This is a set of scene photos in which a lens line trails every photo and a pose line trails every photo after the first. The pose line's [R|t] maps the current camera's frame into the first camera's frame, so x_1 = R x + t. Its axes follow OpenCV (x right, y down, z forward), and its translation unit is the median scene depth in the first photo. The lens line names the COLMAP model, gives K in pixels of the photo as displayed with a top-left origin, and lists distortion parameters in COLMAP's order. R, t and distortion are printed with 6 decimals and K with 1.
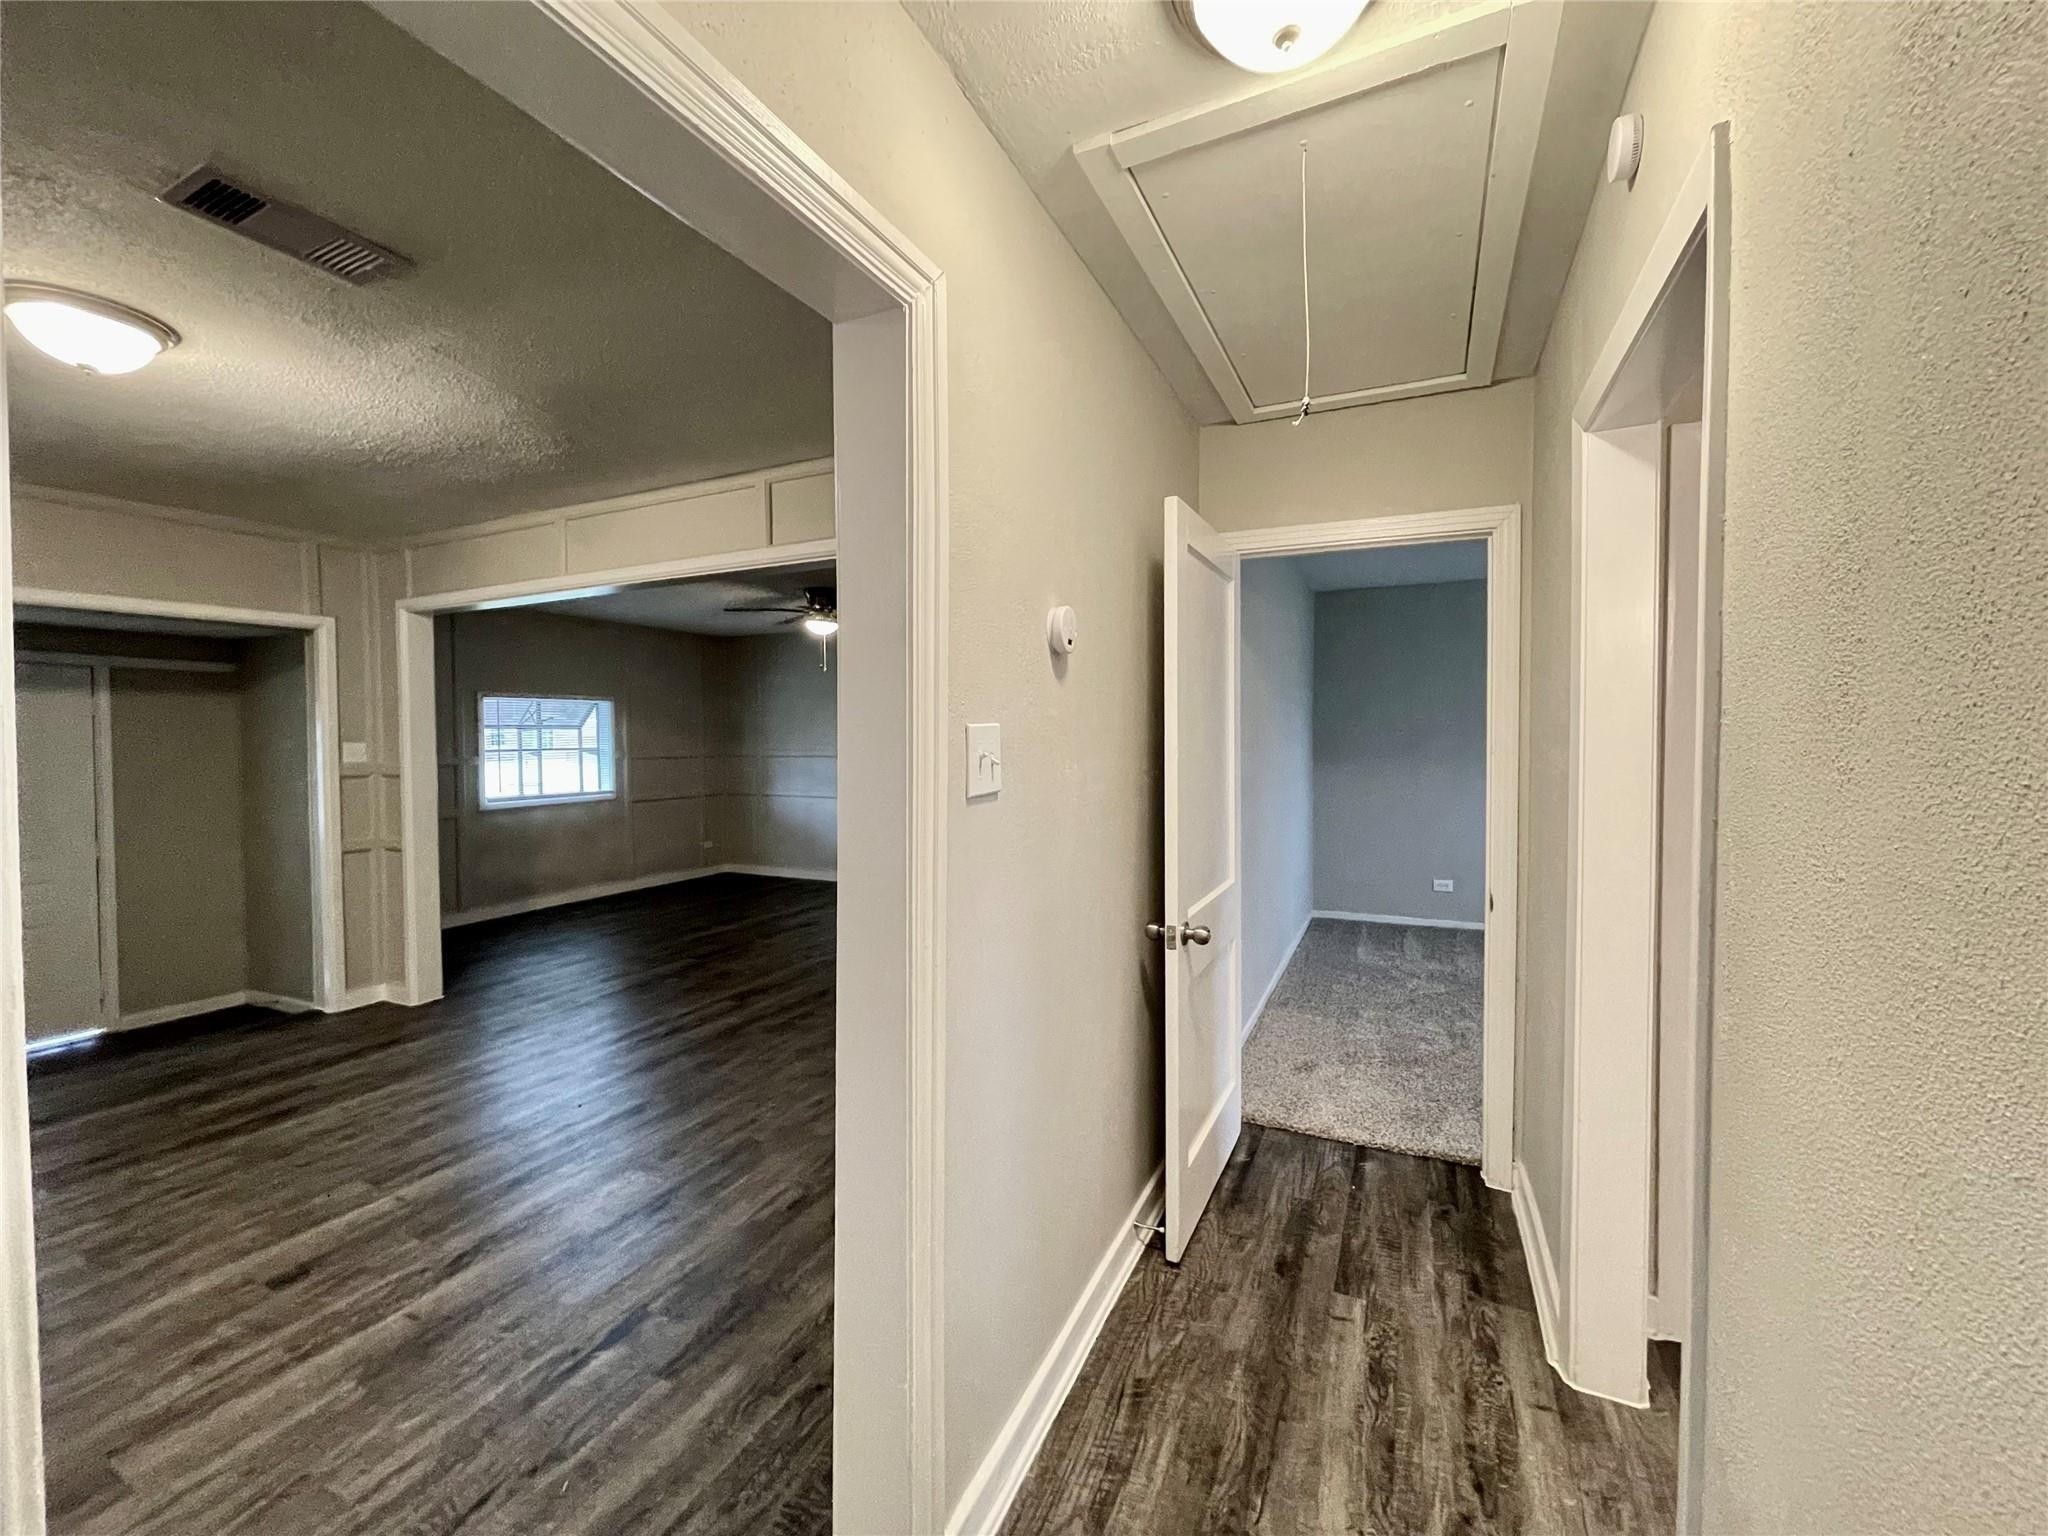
lens RADIAL K [[839.2, 0, 1024.0], [0, 839.2, 768.0], [0, 0, 1]] dist [0.000985, -0.000331]
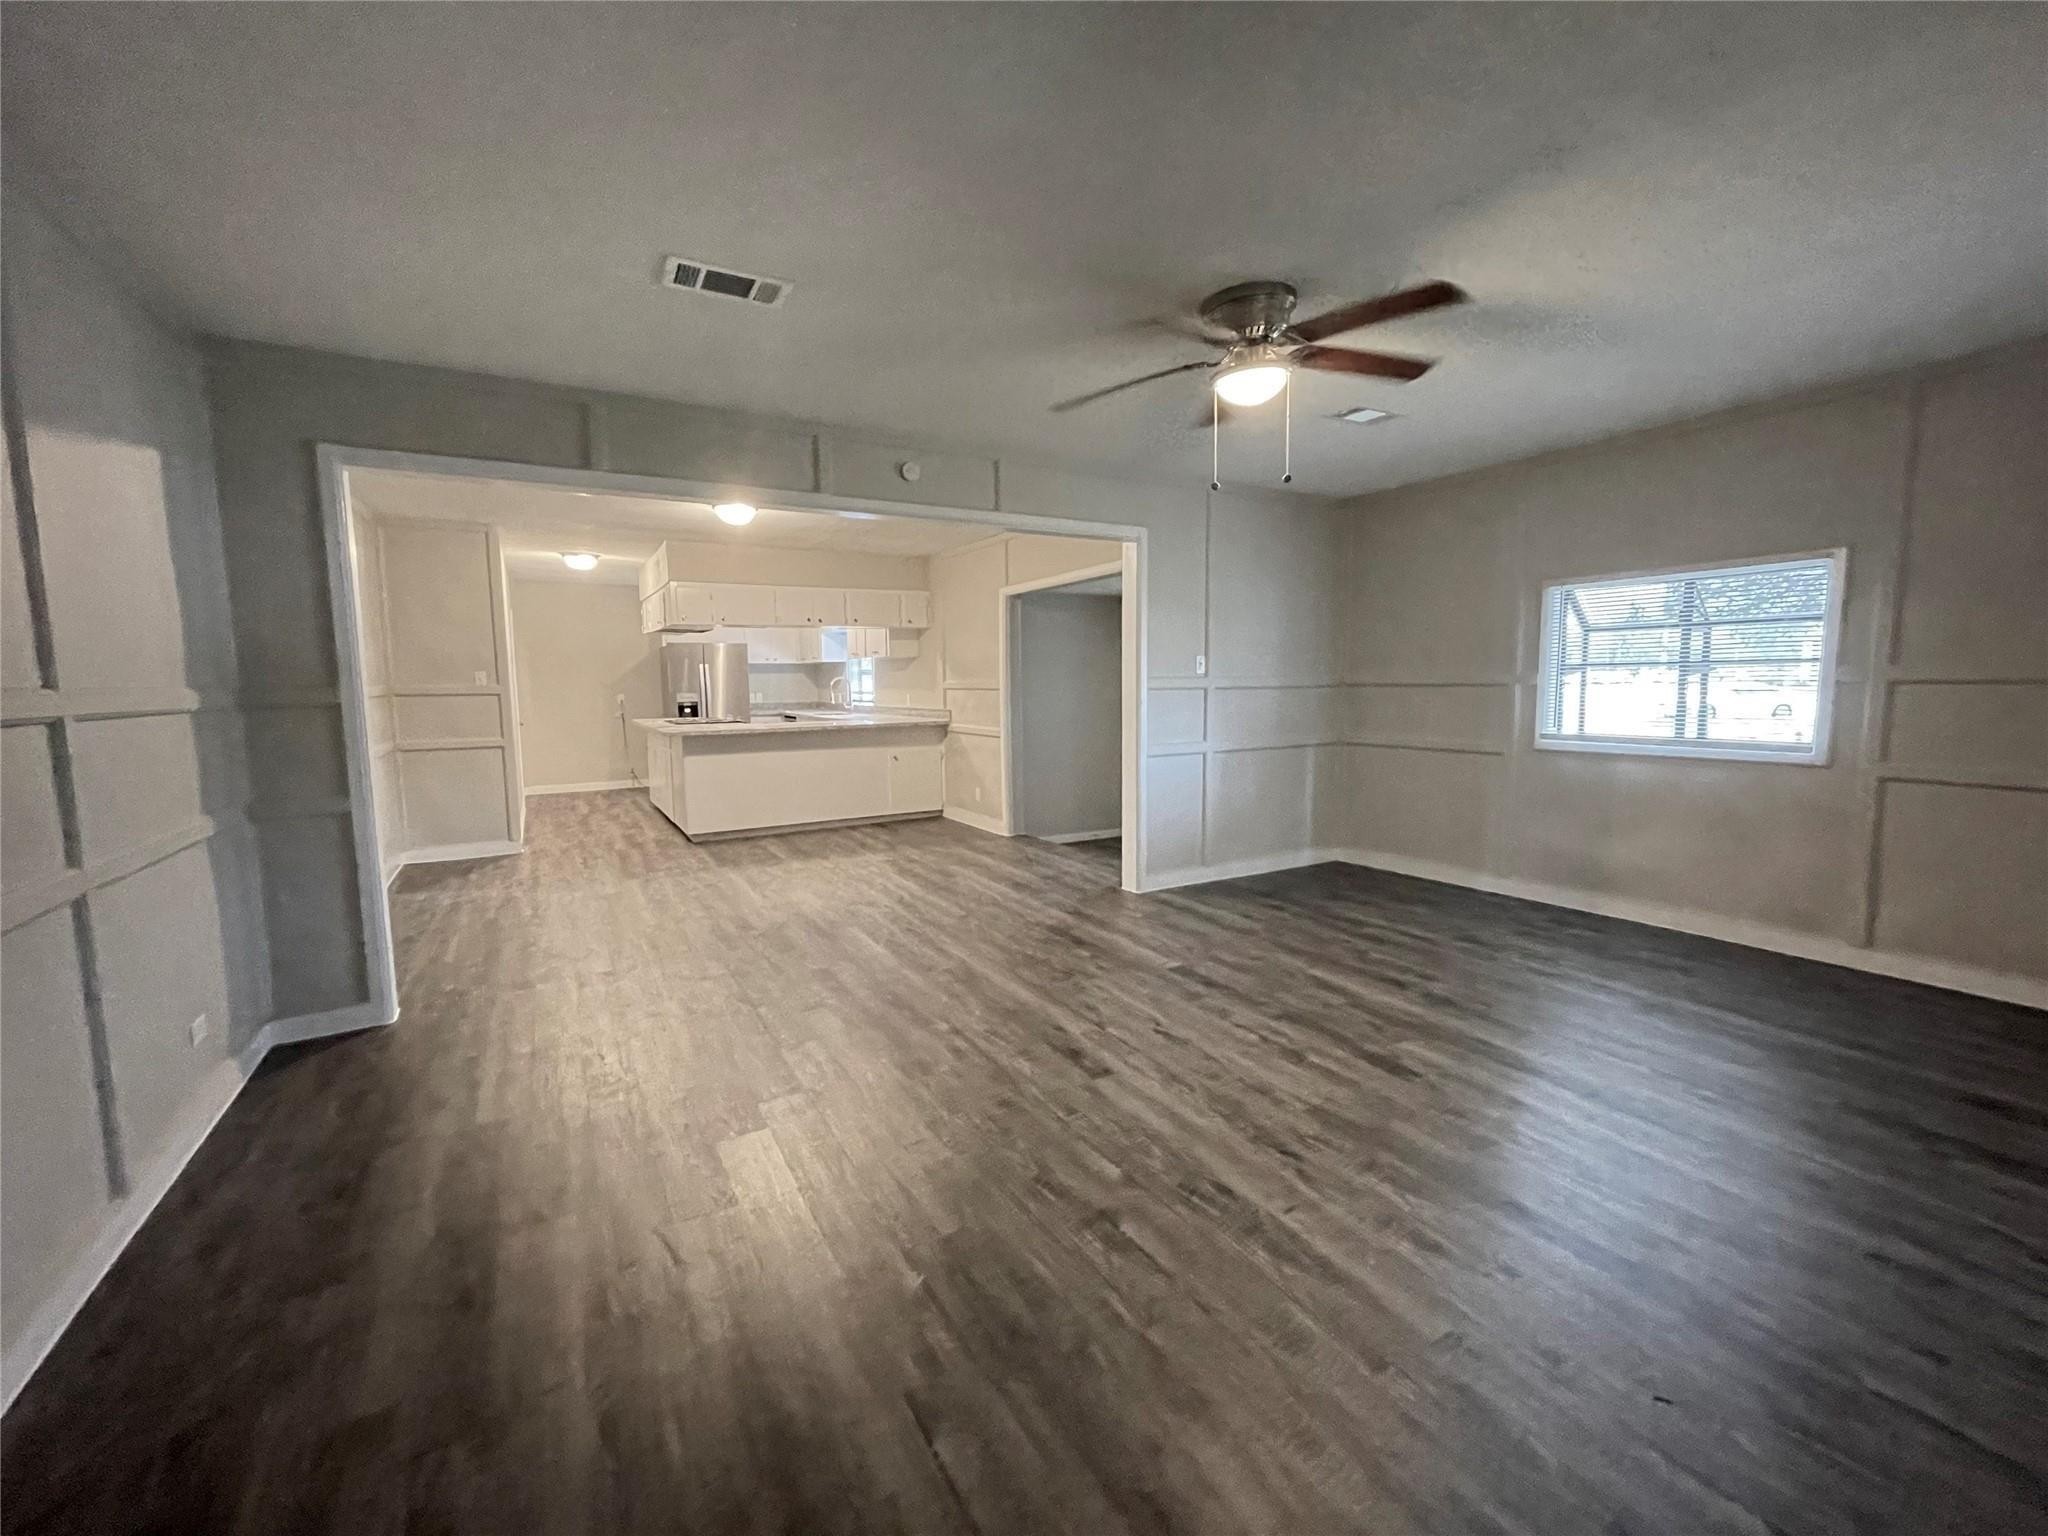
lens RADIAL K [[839.2, 0, 1024.0], [0, 839.2, 768.0], [0, 0, 1]] dist [0.000985, -0.000331]
pose [[-0.564935, 0.103479, -0.818621, 0.186345], [-0.010538, 0.991119, 0.132556, -0.022233], [0.825068, 0.083512, -0.558828, 1.008440]]
